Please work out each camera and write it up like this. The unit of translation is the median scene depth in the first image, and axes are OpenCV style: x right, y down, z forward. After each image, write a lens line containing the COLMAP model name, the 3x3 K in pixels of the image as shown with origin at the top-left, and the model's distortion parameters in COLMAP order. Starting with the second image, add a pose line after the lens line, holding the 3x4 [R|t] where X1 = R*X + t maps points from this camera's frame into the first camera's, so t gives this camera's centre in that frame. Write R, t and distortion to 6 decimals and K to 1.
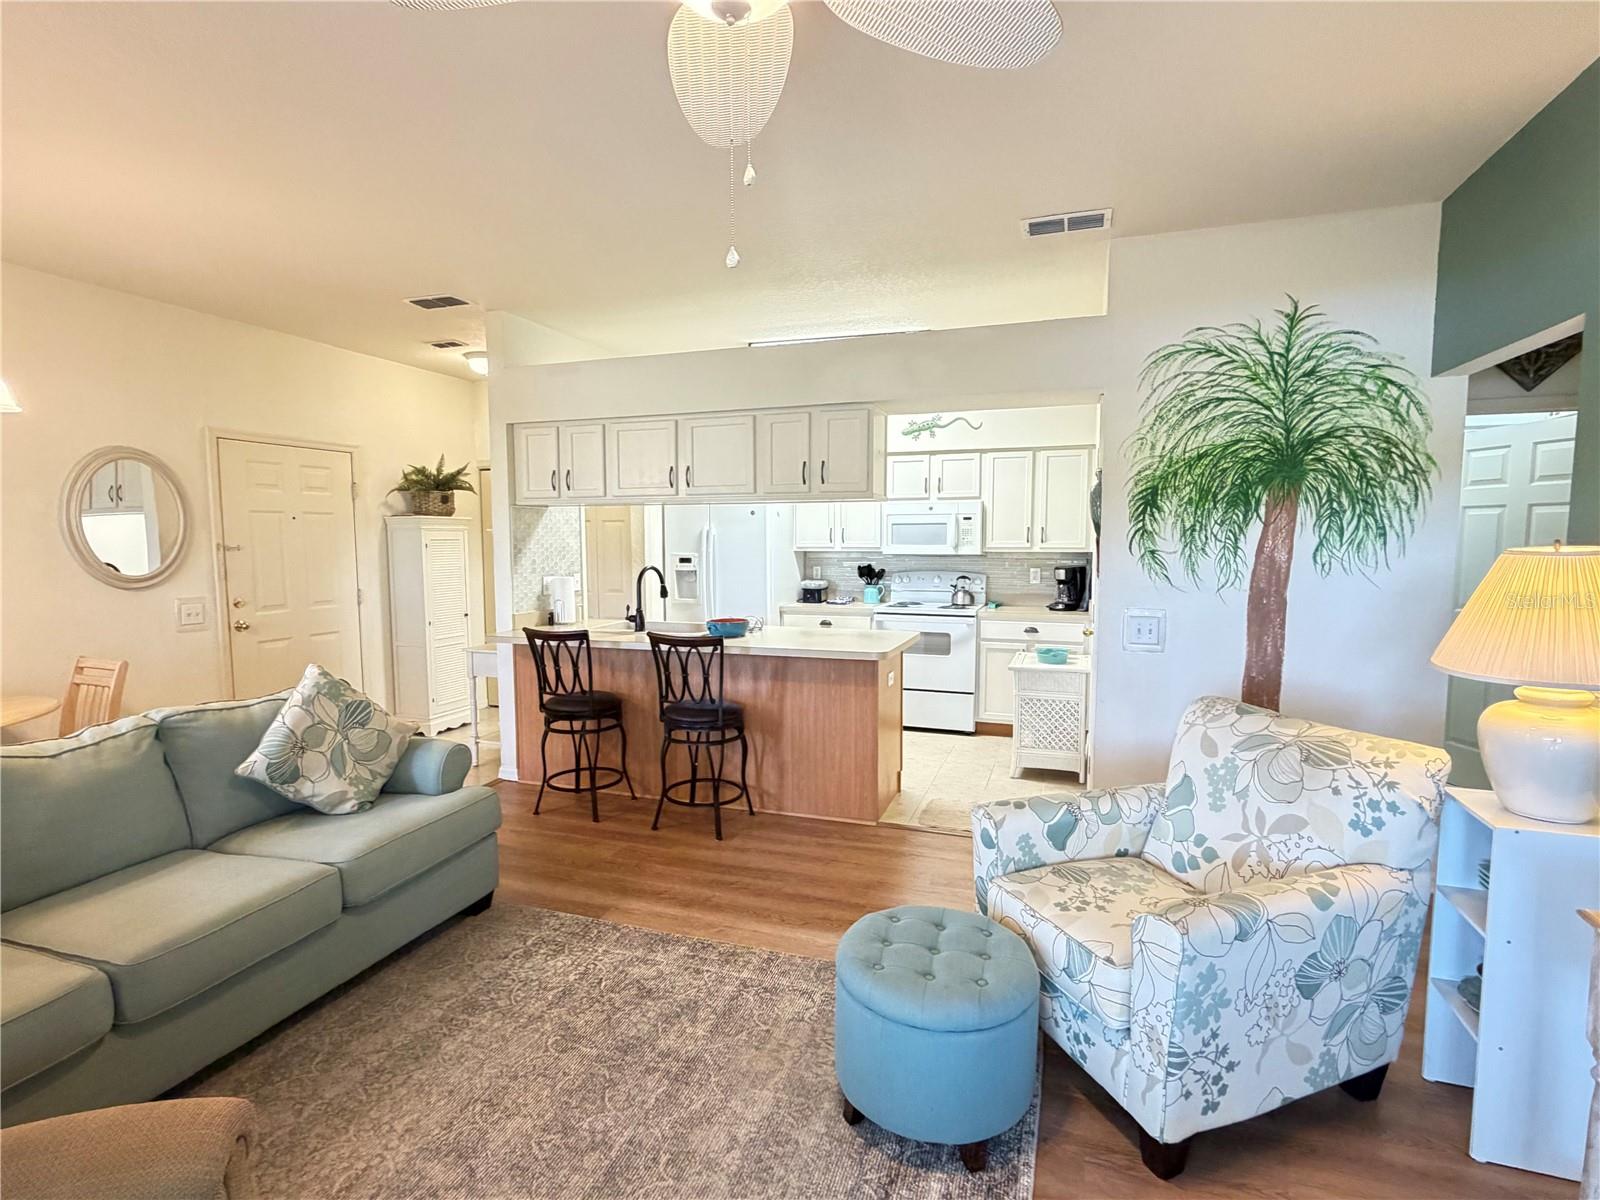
lens RADIAL K [[791.3, 0, 800.3], [0, 791.3, 600.4], [0, 0, 1]] dist [0.003049, -0.000499]
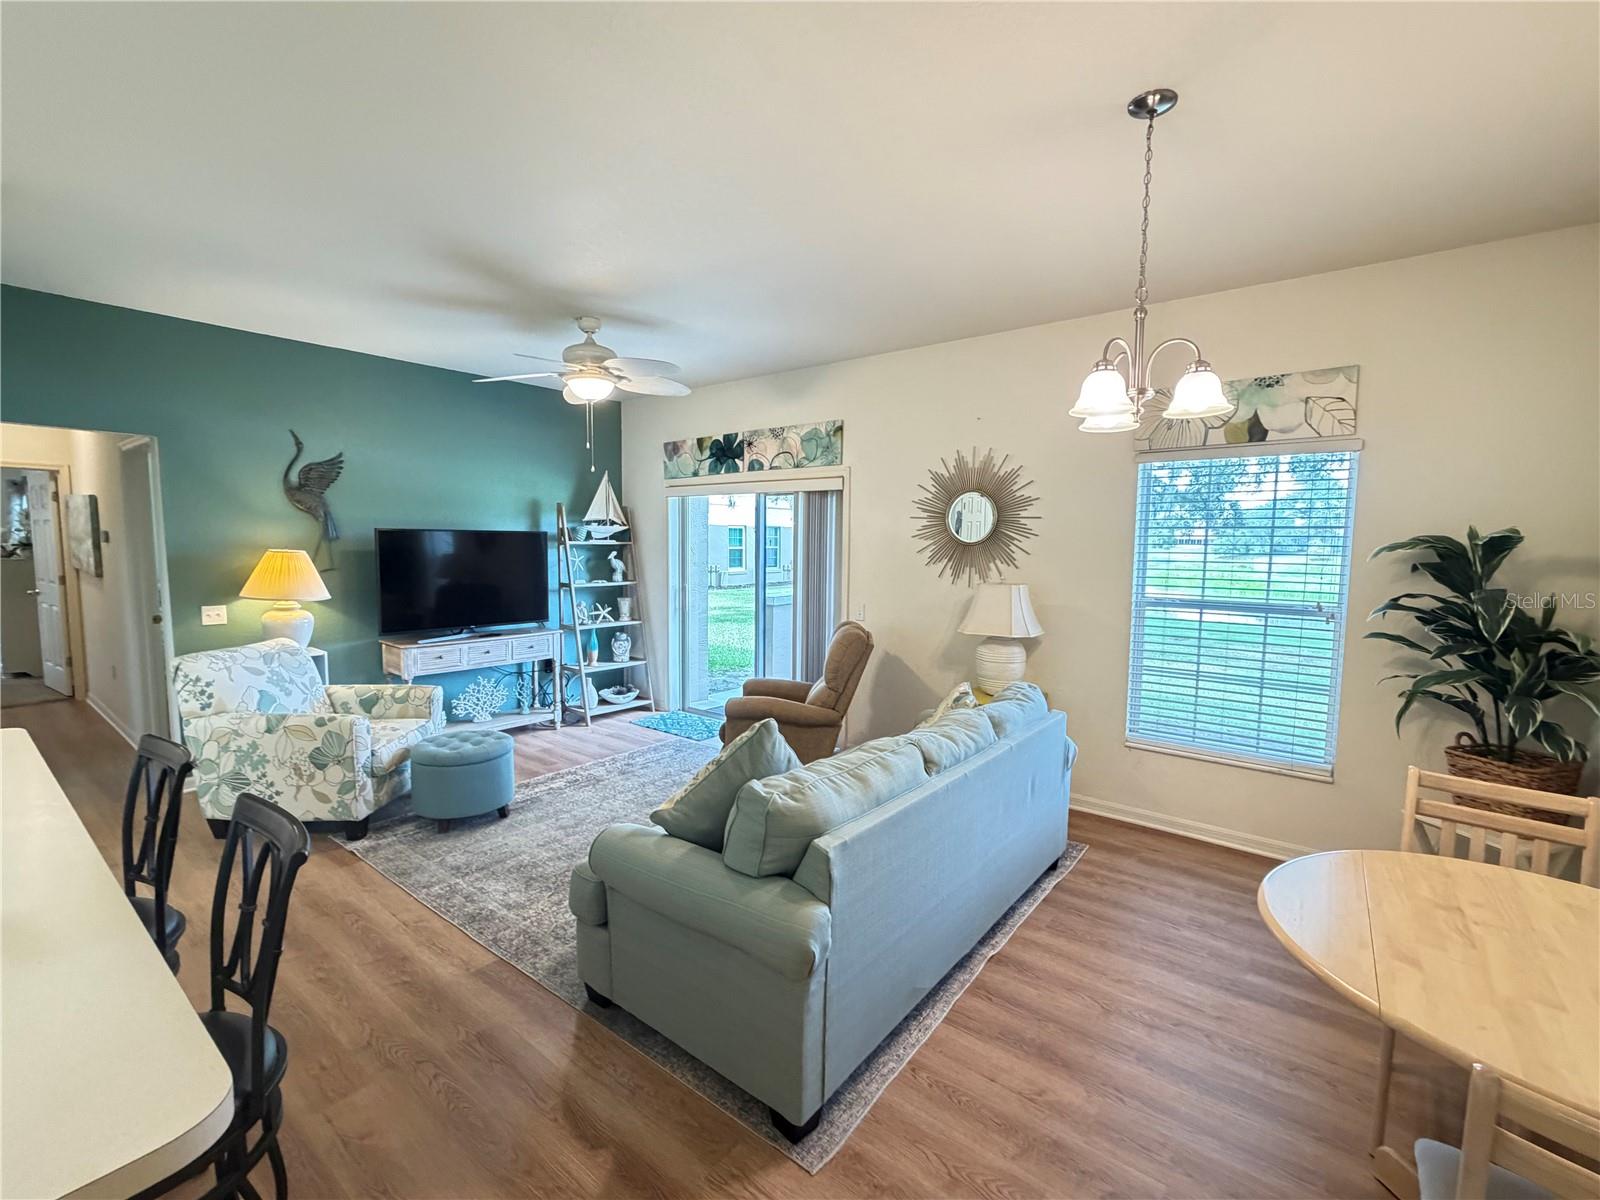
lens RADIAL K [[704.3, 0, 798.6], [0, 704.3, 602.6], [0, 0, 1]] dist [0.000010, 0.001169]
pose [[-0.946265, -0.037710, 0.321185, -0.697170], [0.016377, 0.986316, 0.164051, -0.123573], [-0.322976, 0.160496, -0.932699, 1.315504]]
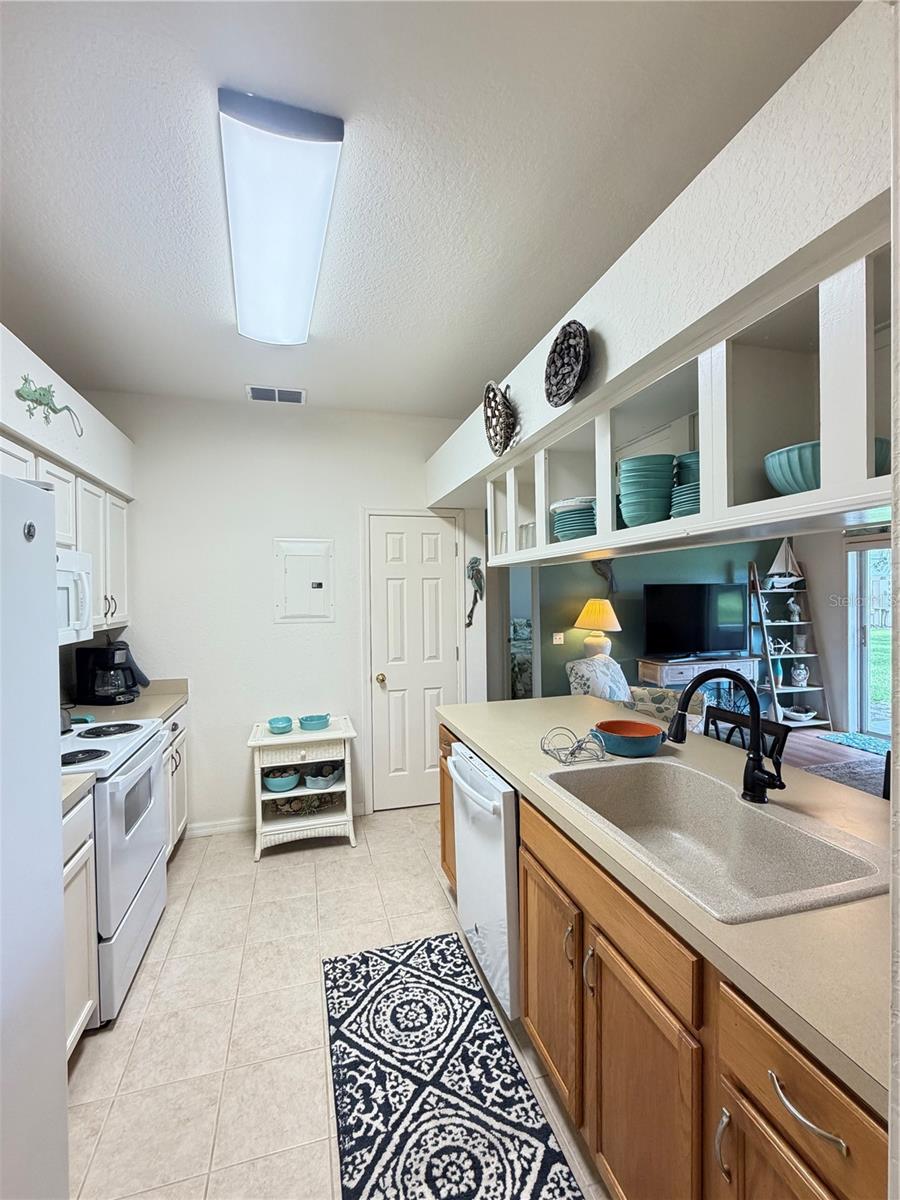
lens RADIAL K [[528.2, 0, 445.5], [0, 528.2, 599.7], [0, 0, 1]] dist [0.000010, 0.001169]
pose [[-0.574996, -0.001219, 0.818156, -0.436062], [0.080691, 0.995039, 0.058192, -0.145396], [-0.814168, 0.099478, -0.572045, 1.620359]]
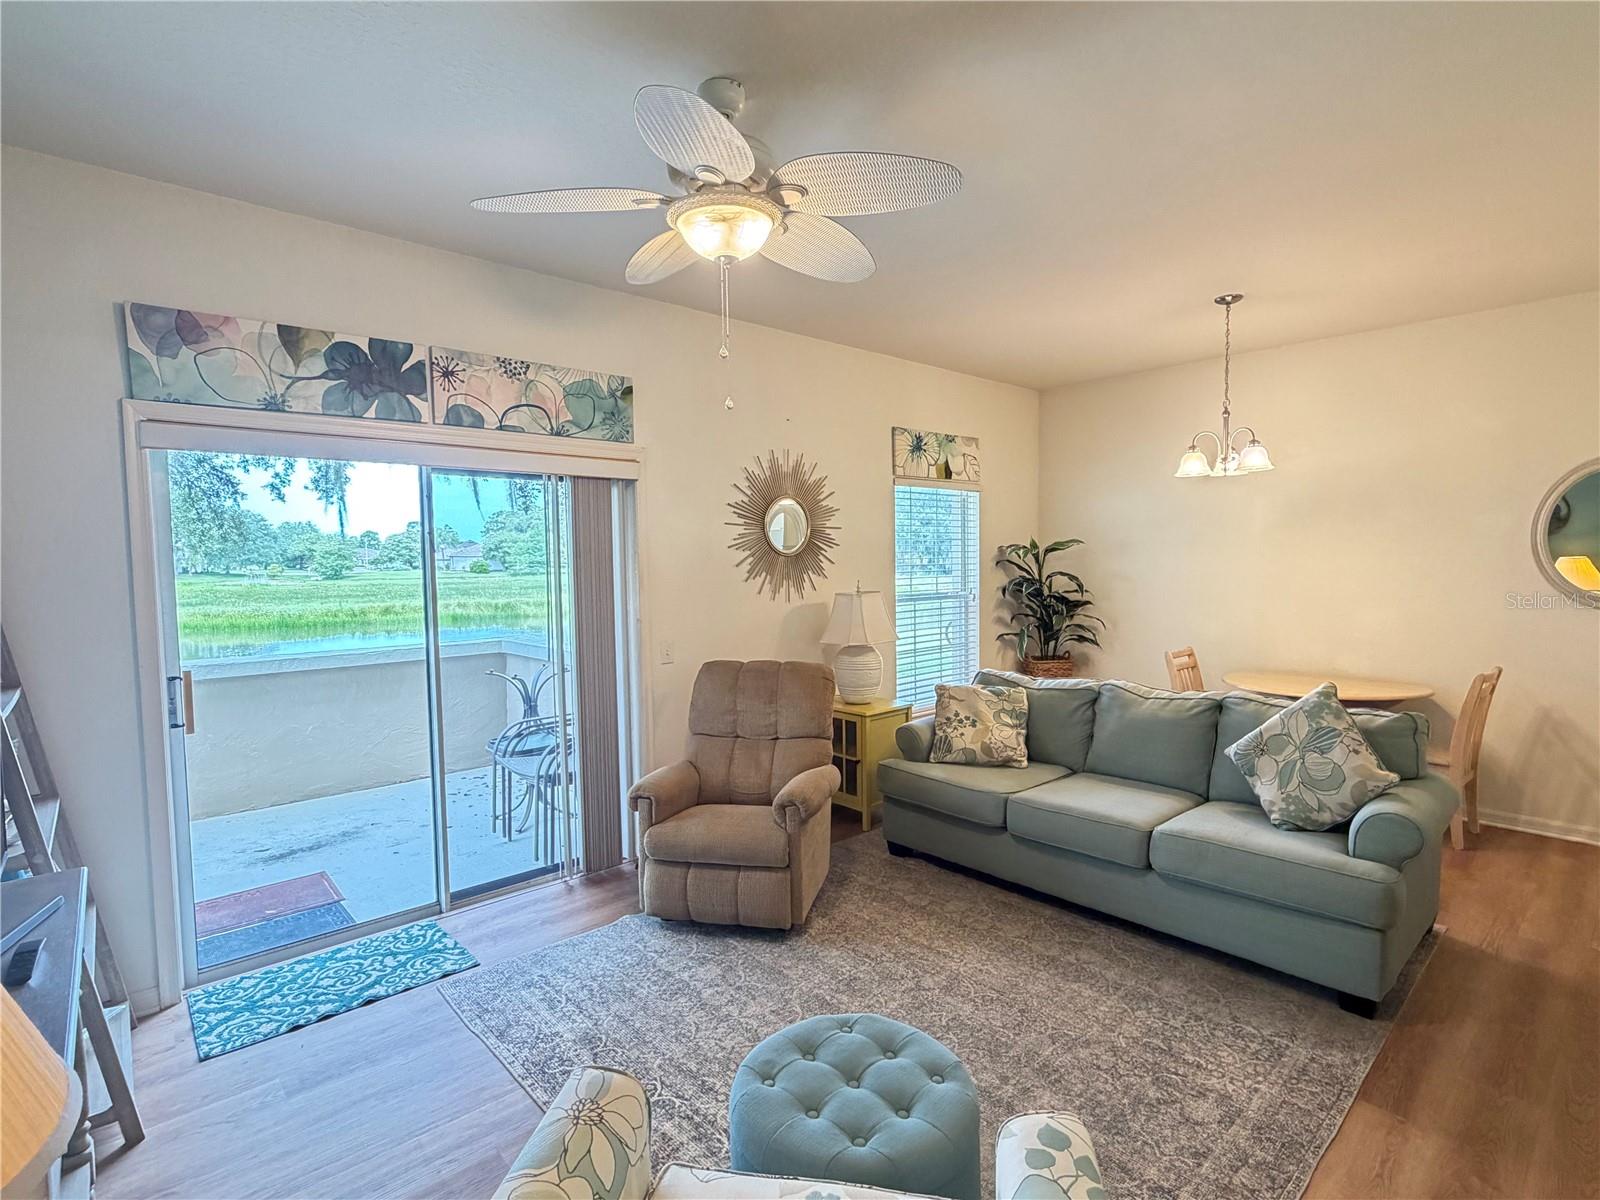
lens RADIAL K [[791.3, 0, 797.1], [0, 791.3, 606.1], [0, 0, 1]] dist [0.003049, -0.000499]
pose [[-0.474879, 0.059644, -0.878028, 0.477412], [-0.056362, 0.993591, 0.097978, -0.063666], [0.878244, 0.096015, -0.468474, 0.696443]]
